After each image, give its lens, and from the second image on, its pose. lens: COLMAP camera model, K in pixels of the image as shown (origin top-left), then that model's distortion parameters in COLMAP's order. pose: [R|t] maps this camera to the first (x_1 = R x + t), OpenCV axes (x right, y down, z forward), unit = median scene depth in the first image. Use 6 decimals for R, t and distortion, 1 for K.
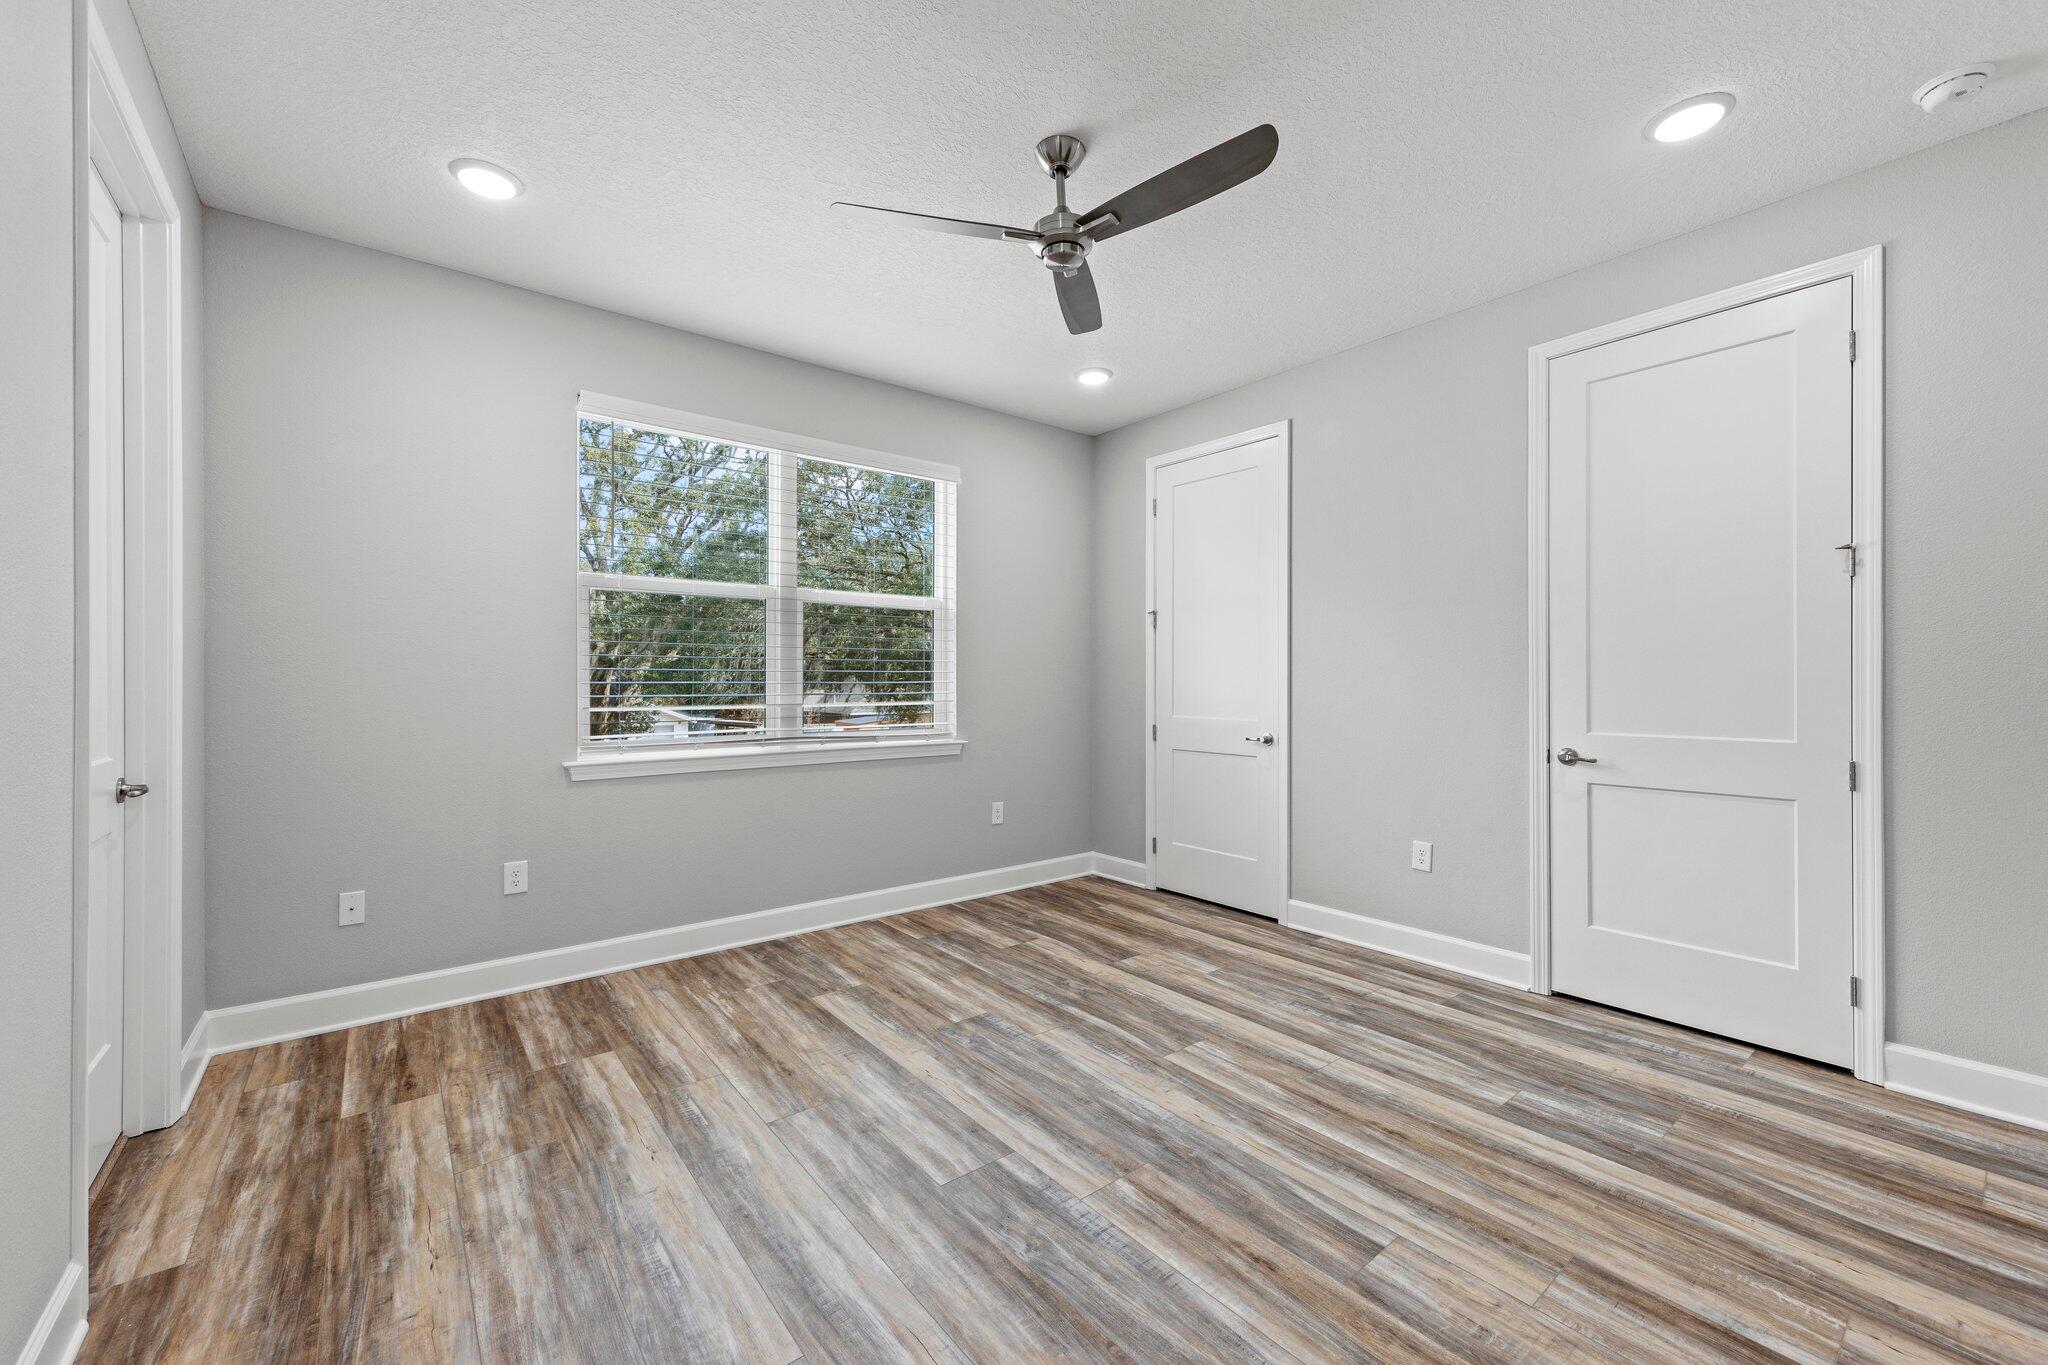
lens RADIAL K [[797.8, 0, 1025.3], [0, 797.8, 681.7], [0, 0, 1]] dist [0.007797, -0.000518]
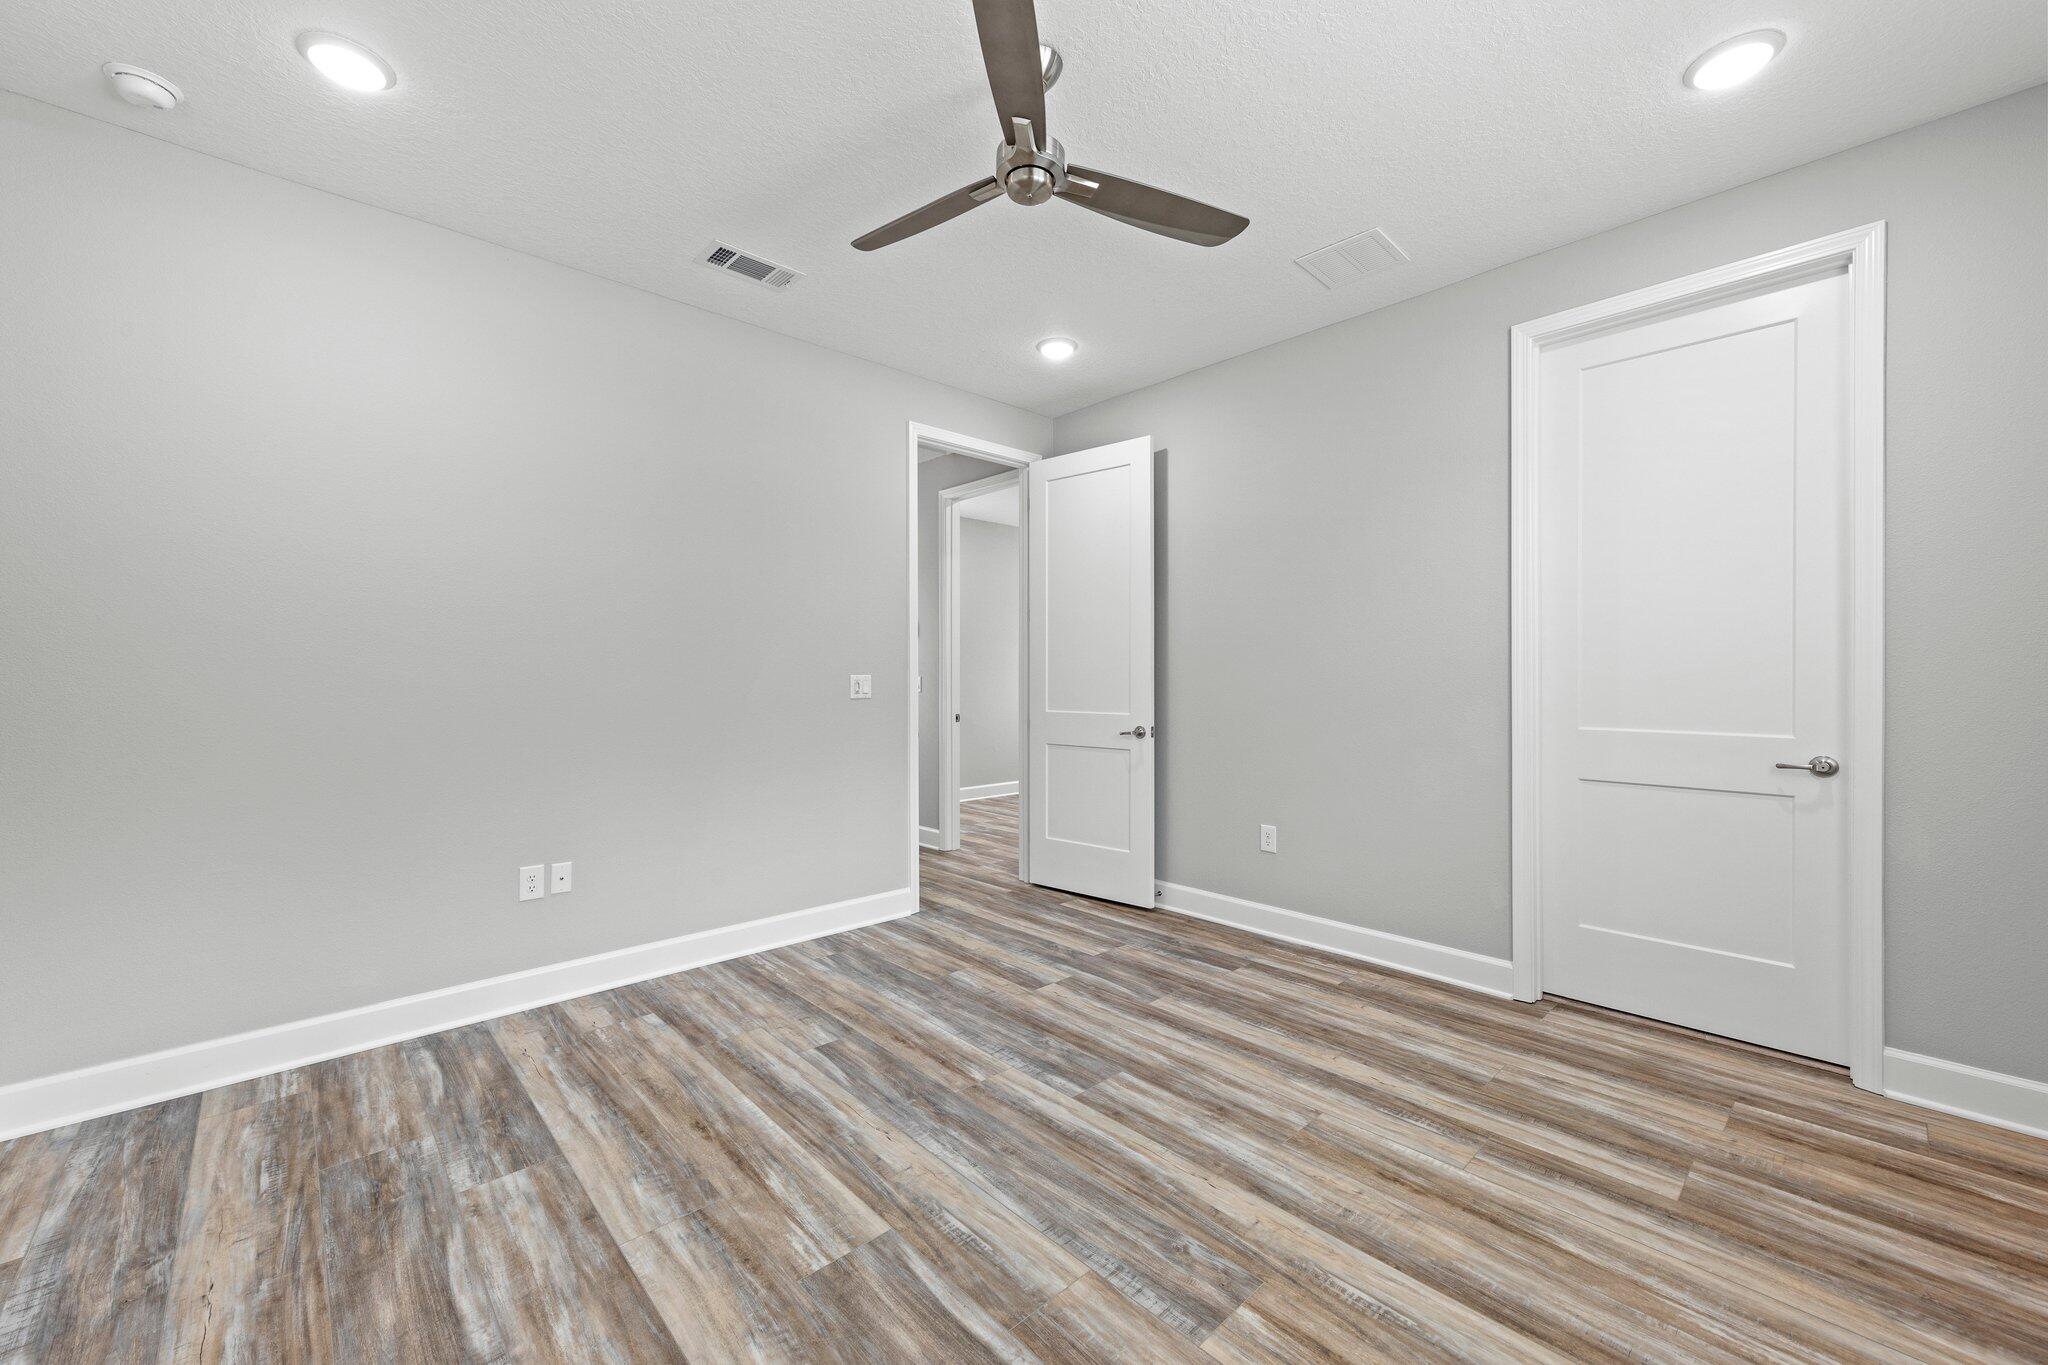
lens RADIAL K [[797.8, 0, 1037.1], [0, 797.8, 681.6], [0, 0, 1]] dist [0.007797, -0.000518]
pose [[-0.995348, 0.003115, -0.096295, 0.135267], [0.002661, 0.999985, 0.004842, 0.001570], [0.096308, 0.004563, -0.995341, 2.019435]]
